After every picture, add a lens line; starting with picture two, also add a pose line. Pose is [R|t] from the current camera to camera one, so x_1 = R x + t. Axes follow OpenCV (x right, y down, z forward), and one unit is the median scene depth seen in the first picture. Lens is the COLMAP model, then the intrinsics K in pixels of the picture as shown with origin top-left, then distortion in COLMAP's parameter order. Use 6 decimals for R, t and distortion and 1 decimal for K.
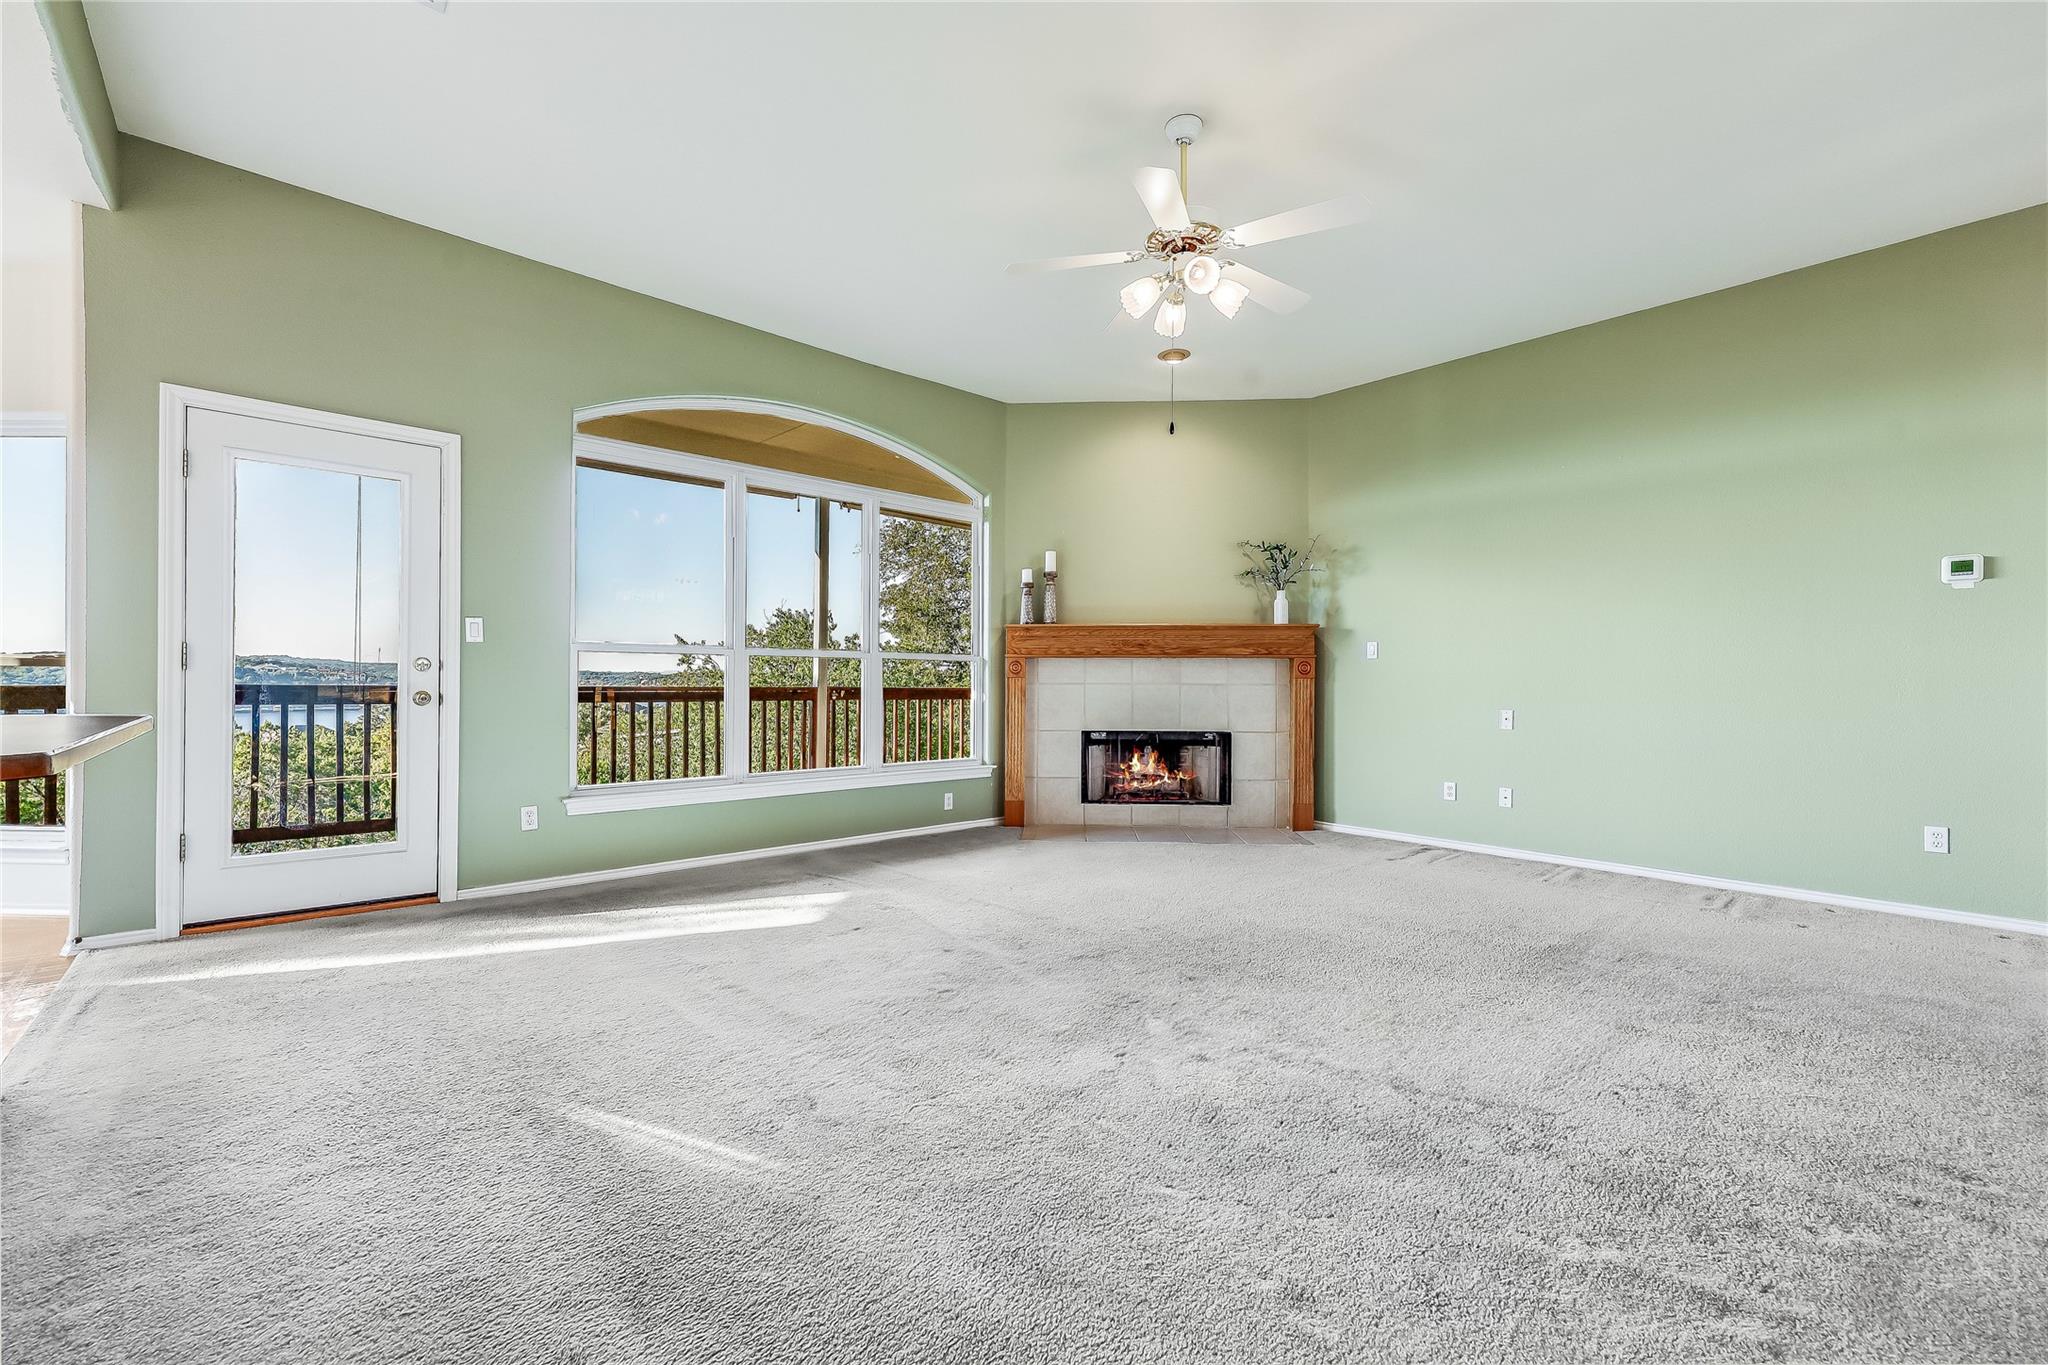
lens RADIAL K [[834.9, 0, 1011.4], [0, 834.9, 687.0], [0, 0, 1]] dist [-0.002403, 0.000776]
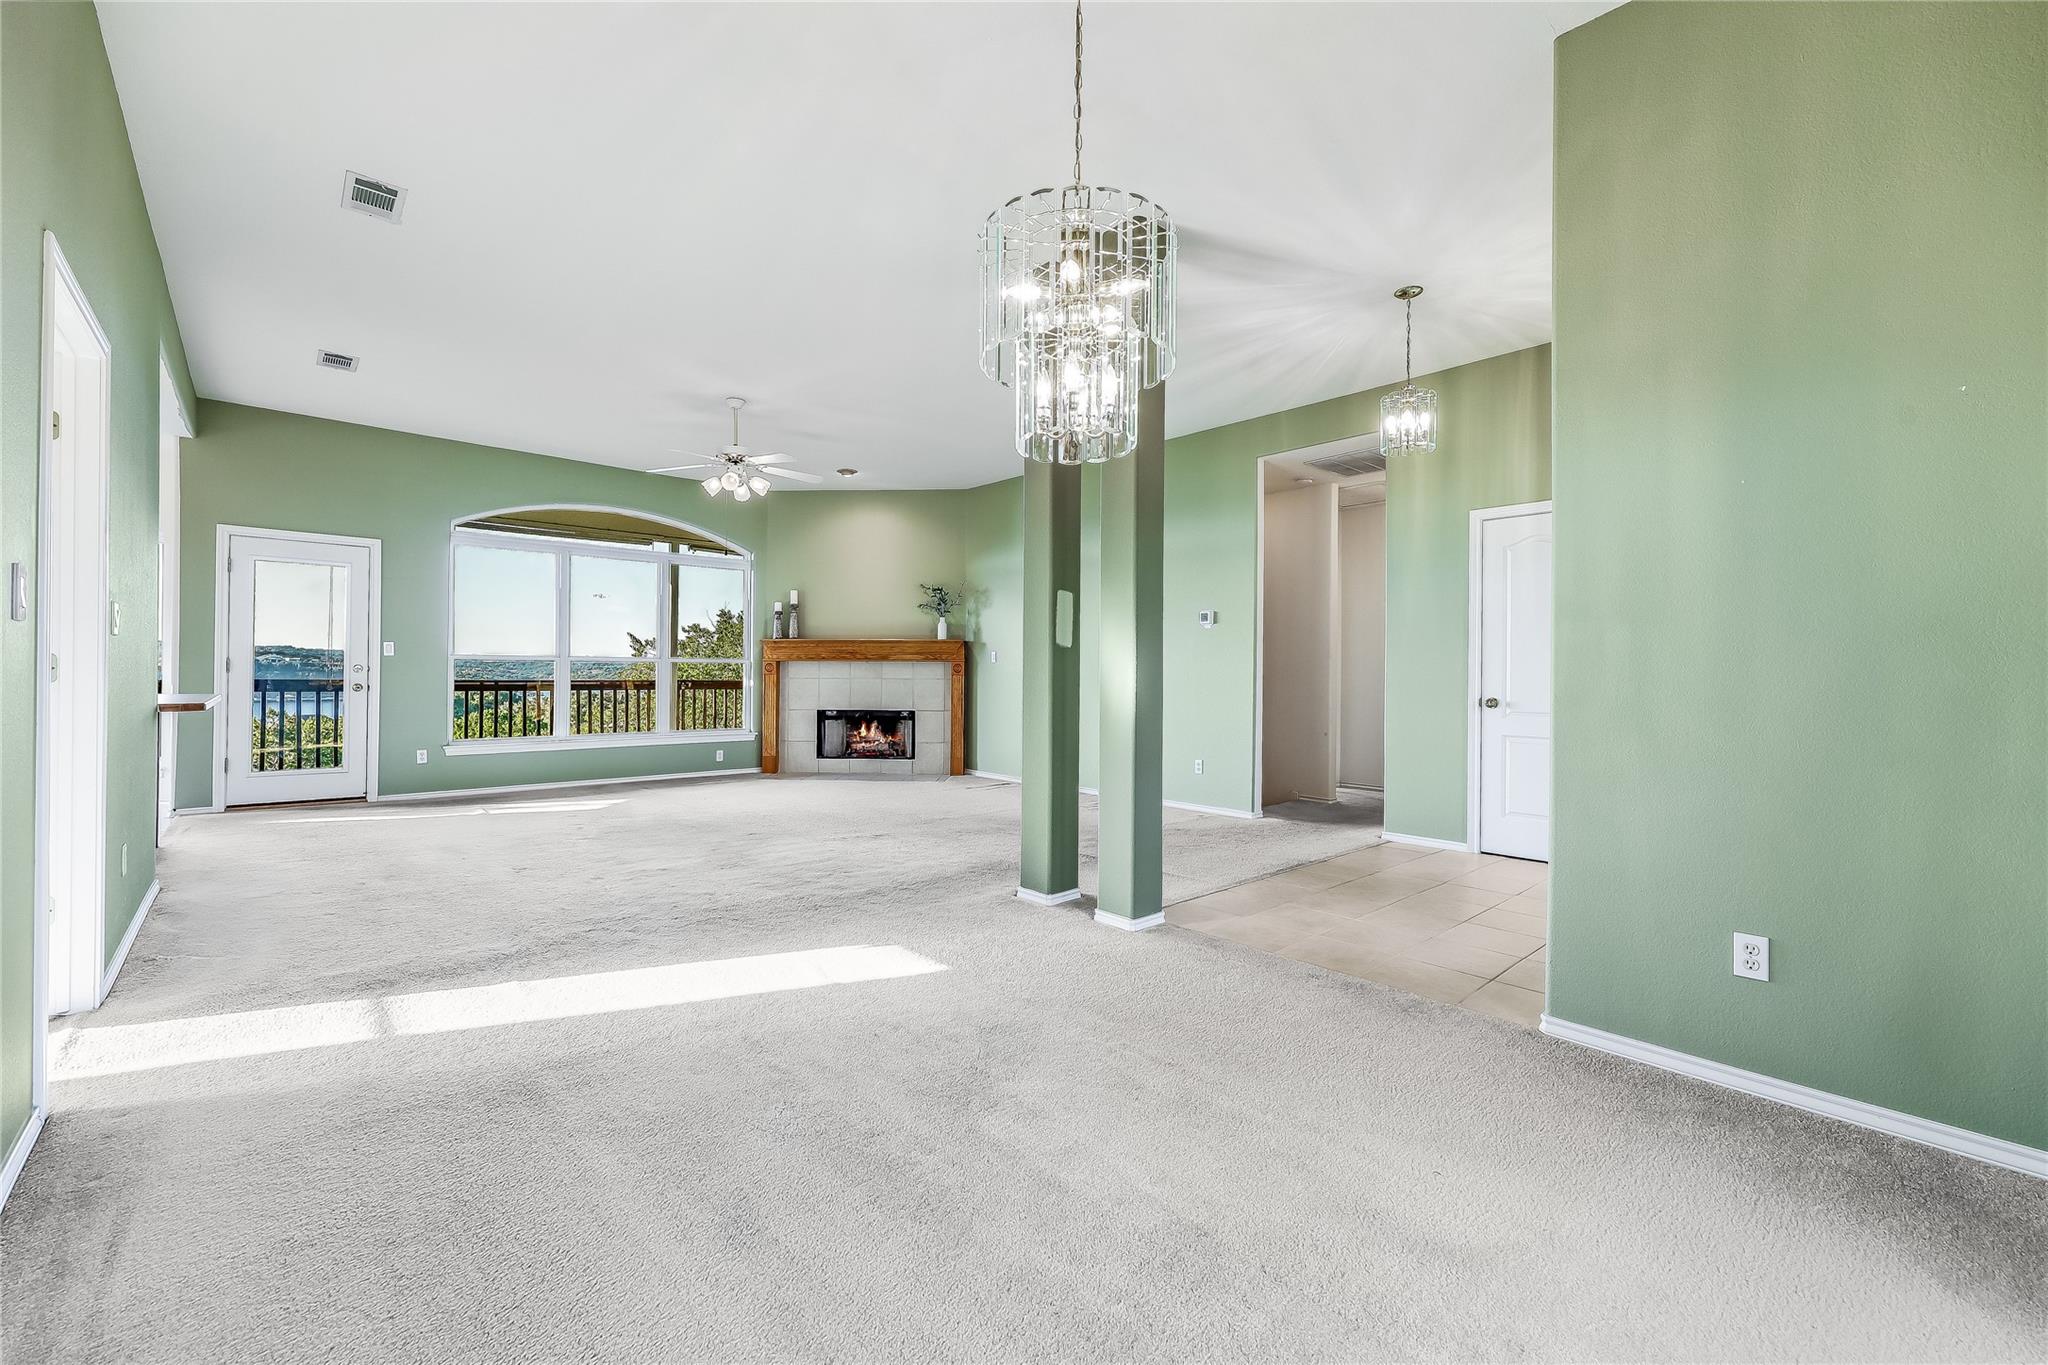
lens RADIAL K [[834.9, 0, 1027.0], [0, 834.9, 671.6], [0, 0, 1]] dist [-0.002403, 0.000776]
pose [[0.999971, 0.001529, 0.007494, 0.463293], [-0.001484, 0.999980, -0.006069, -0.007662], [-0.007503, 0.006058, 0.999953, -0.519057]]
